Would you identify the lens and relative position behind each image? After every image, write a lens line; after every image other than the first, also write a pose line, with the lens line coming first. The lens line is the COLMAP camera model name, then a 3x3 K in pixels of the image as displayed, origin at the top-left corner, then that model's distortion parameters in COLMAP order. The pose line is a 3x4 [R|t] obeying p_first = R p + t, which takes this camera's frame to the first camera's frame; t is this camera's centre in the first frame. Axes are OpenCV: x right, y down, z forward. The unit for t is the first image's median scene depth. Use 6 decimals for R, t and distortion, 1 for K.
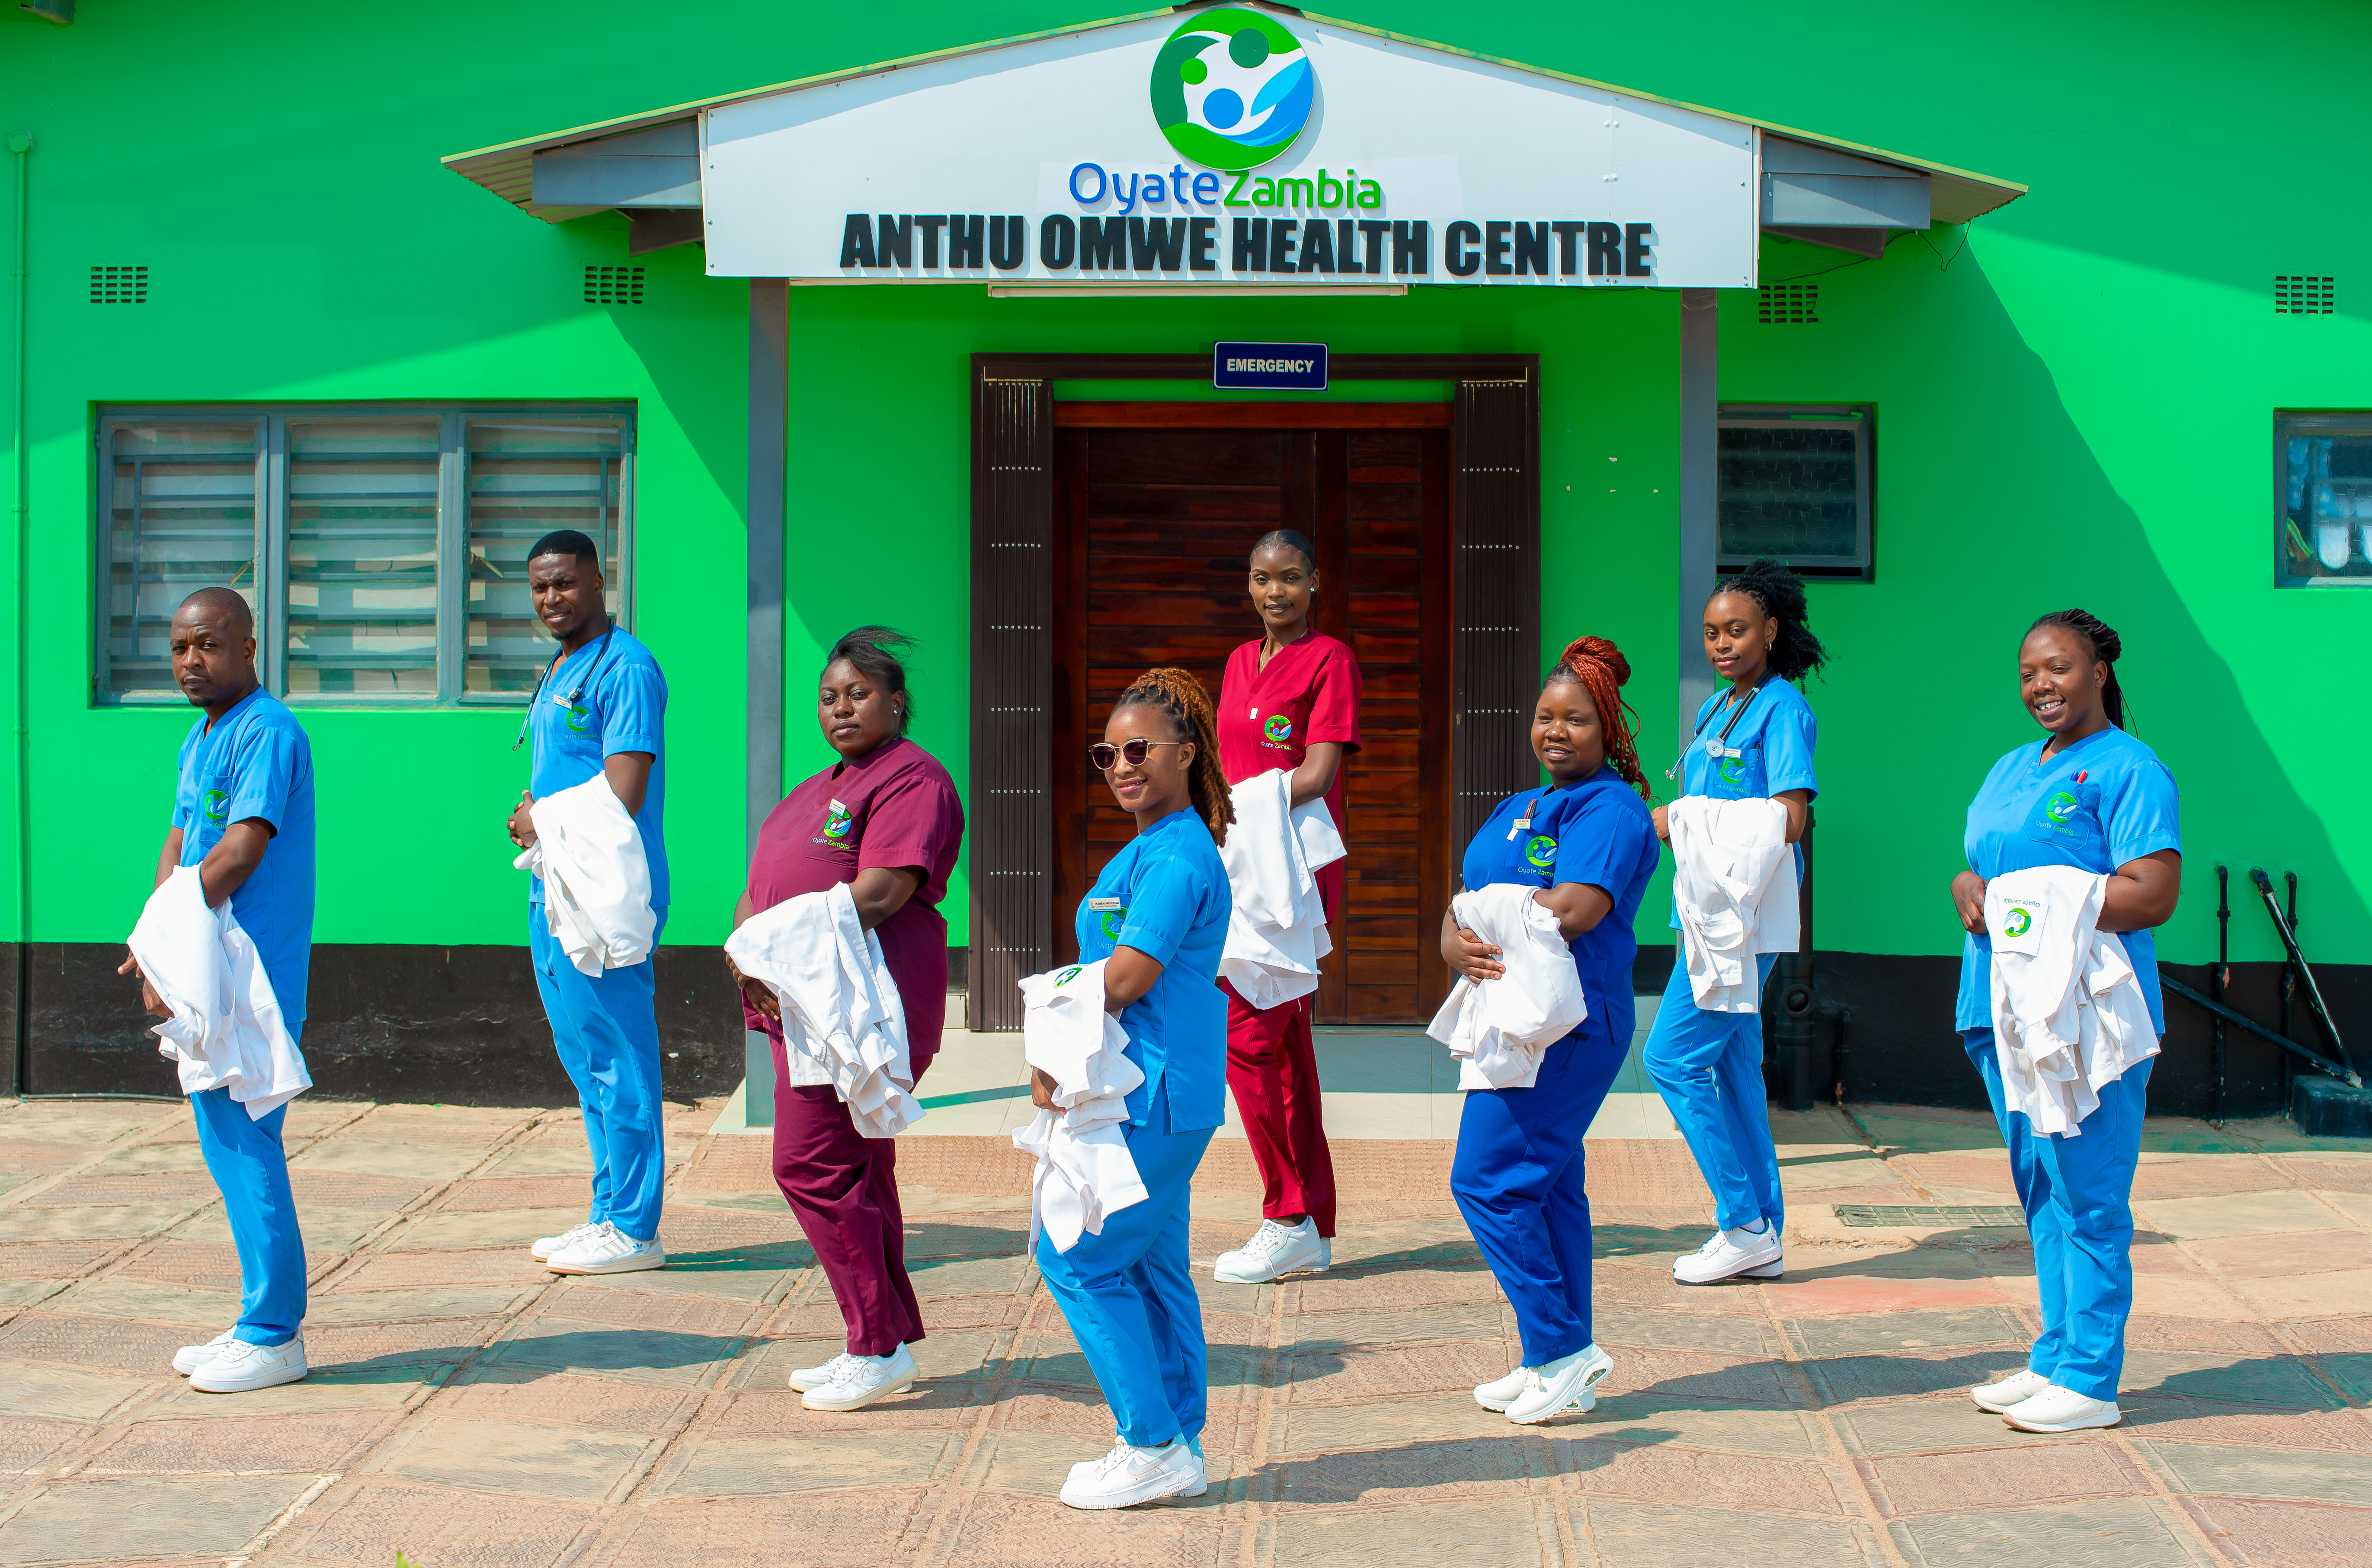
lens RADIAL K [[5651.1, 0, 1186.0], [0, 5651.1, 784.0], [0, 0, 1]] dist [-0.372084, 0.325471]
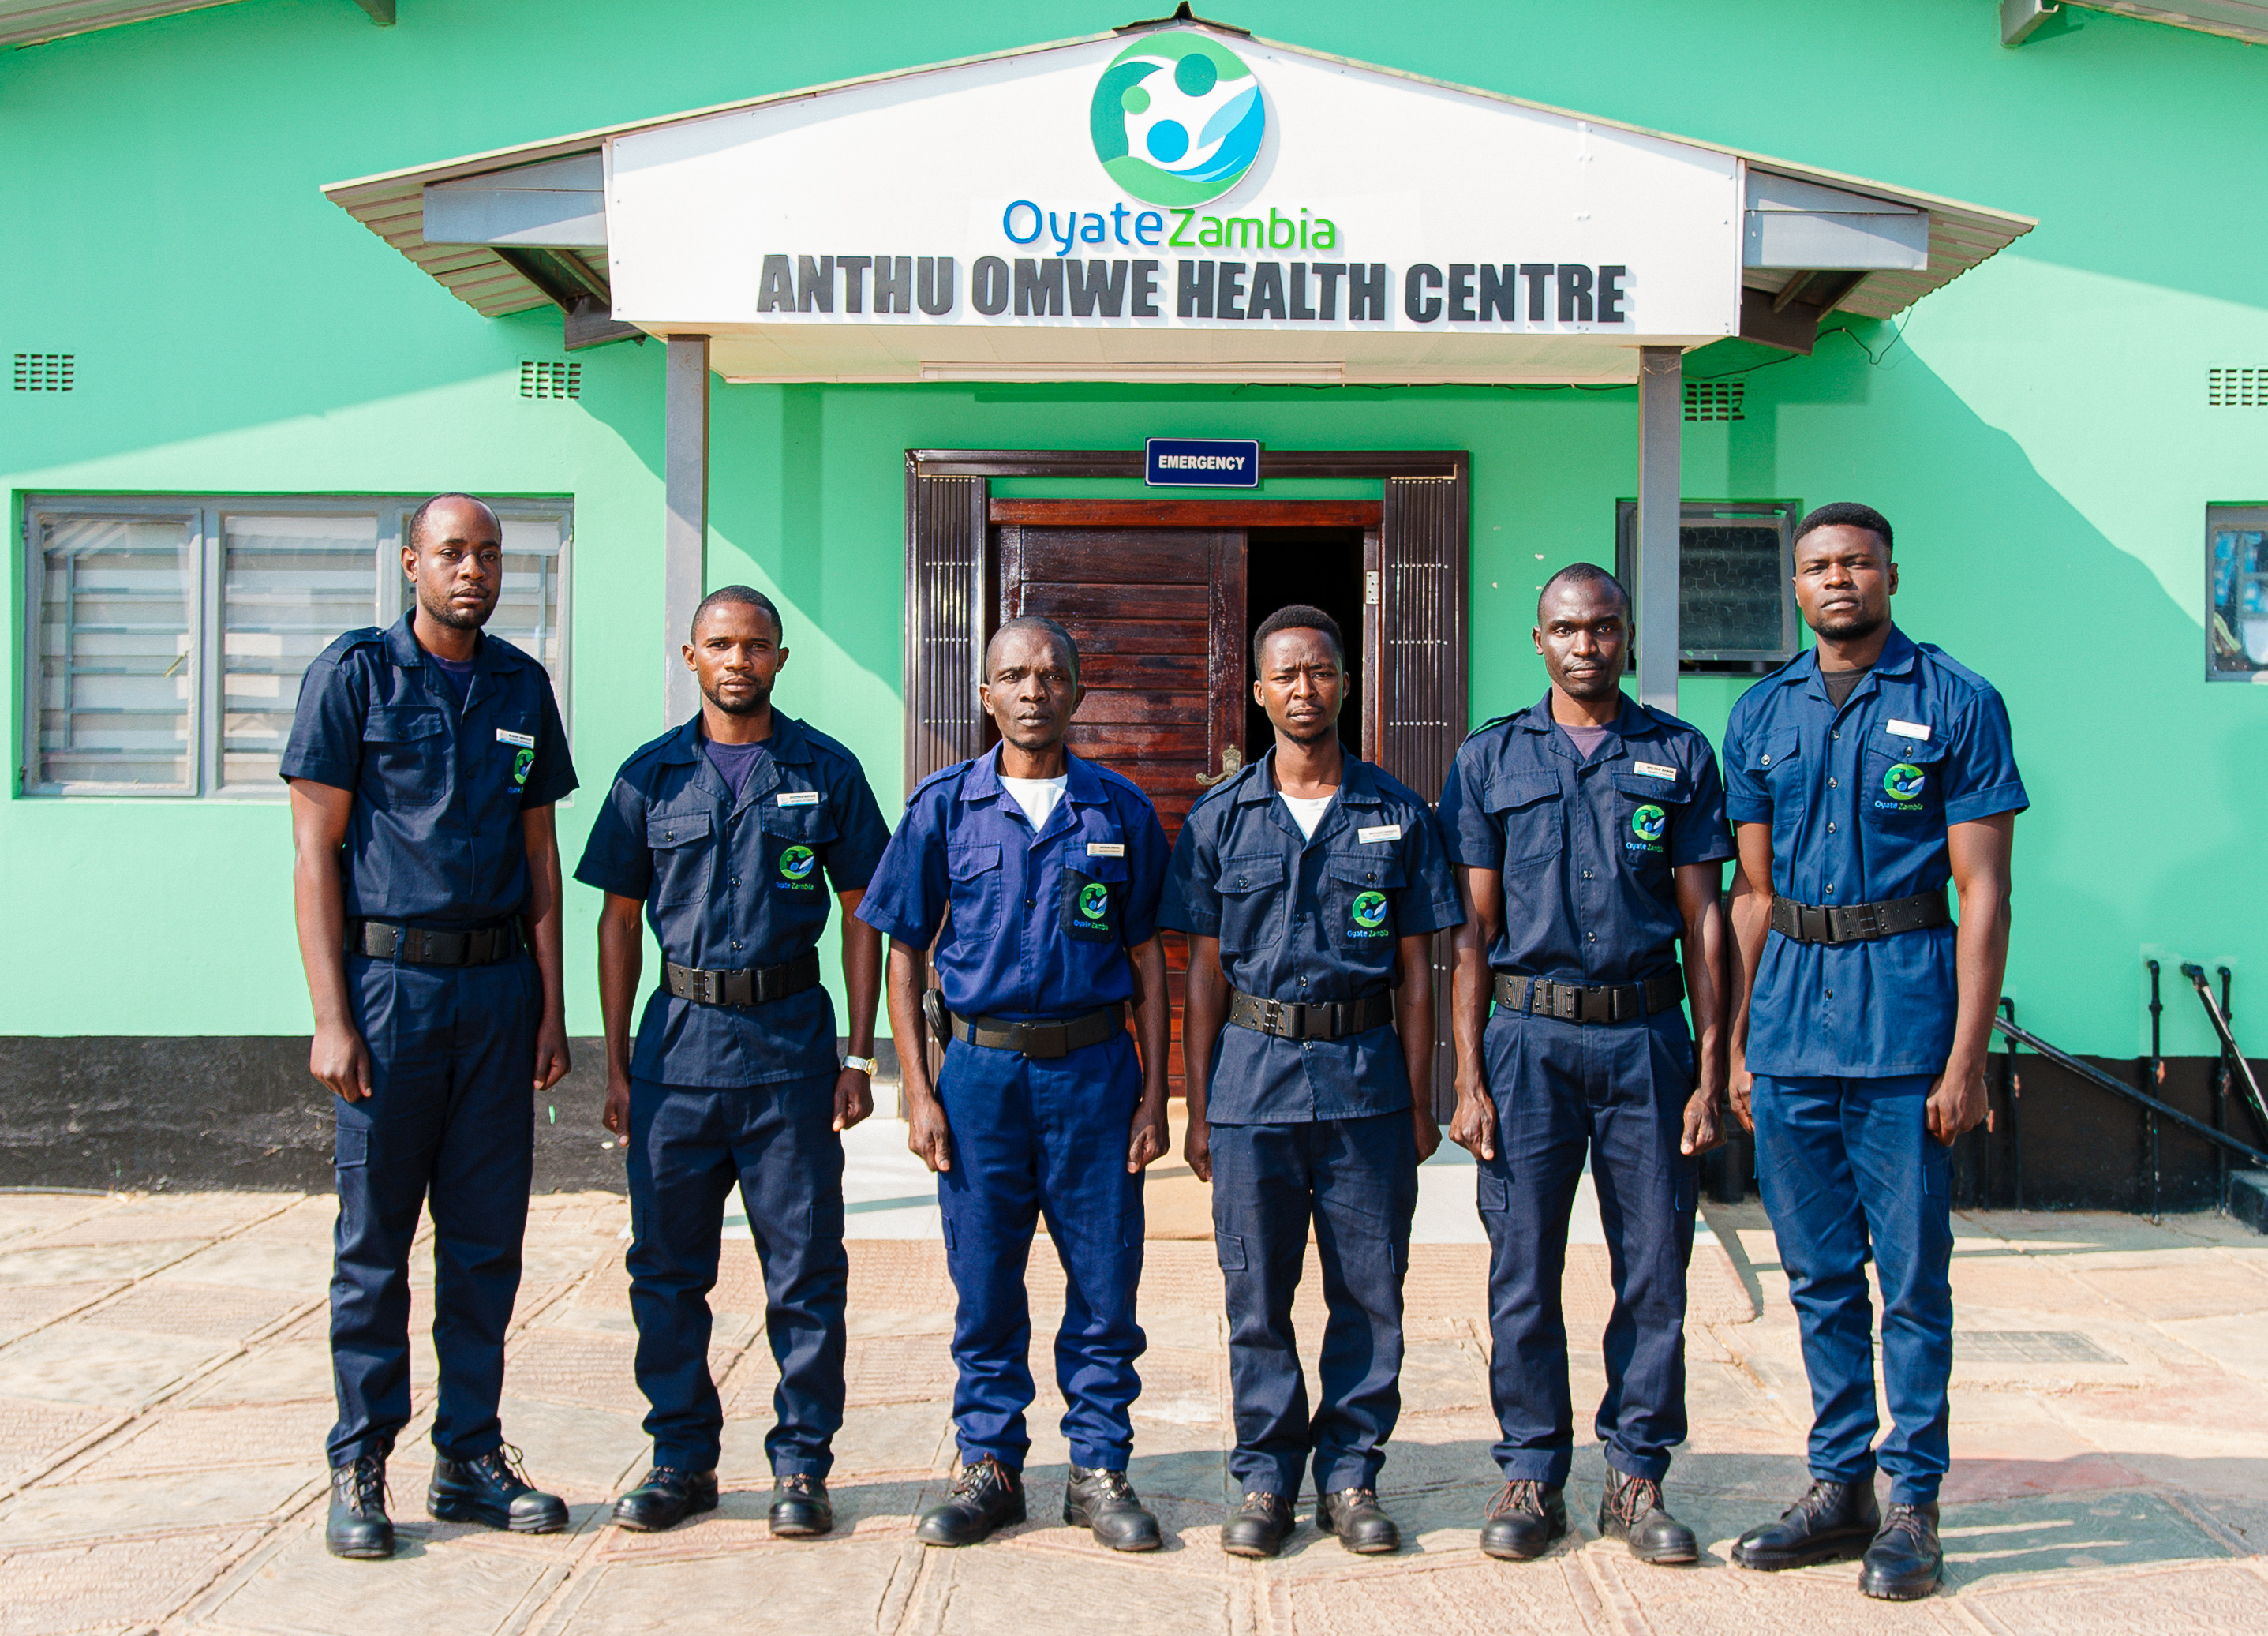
lens RADIAL K [[3335.7, 0, 1160.8], [0, 3335.7, 819.6], [0, 0, 1]] dist [0.023496, 0.090442]
pose [[0.999668, 0.002455, 0.025657, -0.008490], [-0.001619, 0.999469, -0.032557, 0.010368], [-0.025723, 0.032505, 0.999141, 0.447587]]
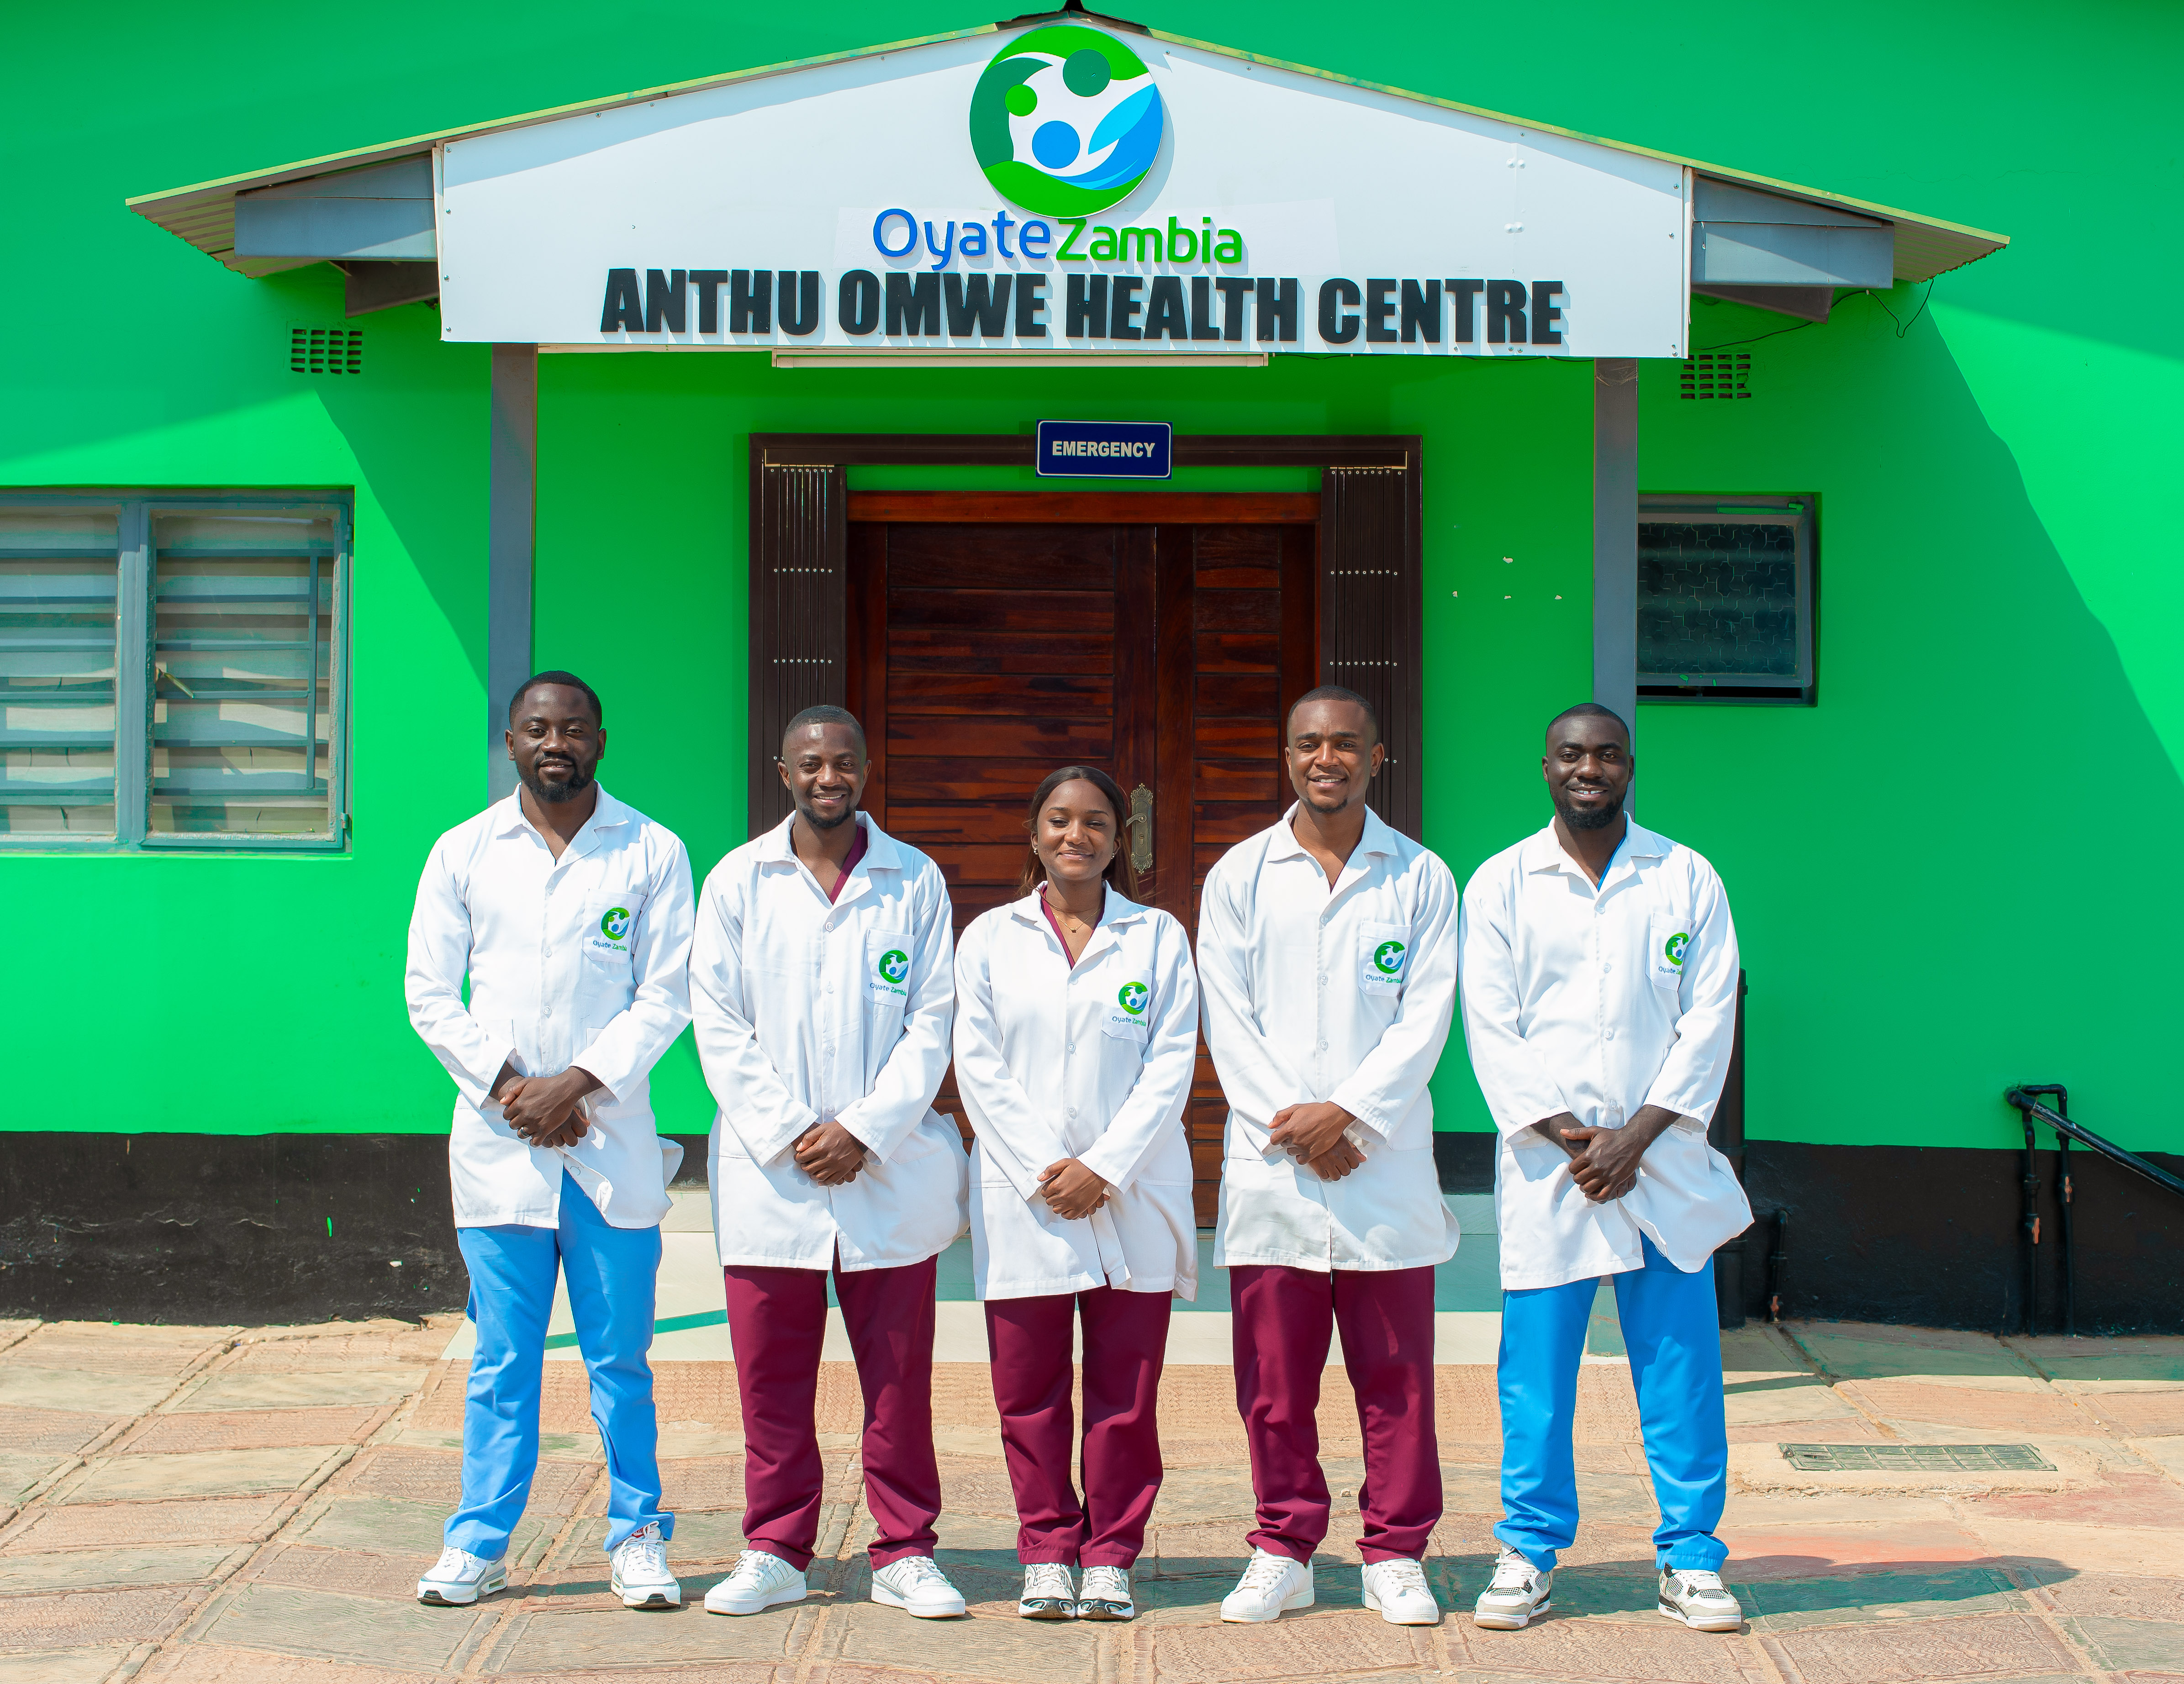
lens RADIAL K [[6542.3, 0, 1118.1], [0, 6542.3, 835.9], [0, 0, 1]] dist [-0.299029, 0.459826]
pose [[0.999635, 0.000778, 0.027013, -0.010372], [-0.000400, 0.999902, -0.014007, -0.002646], [-0.027022, 0.013991, 0.999537, 0.022572]]
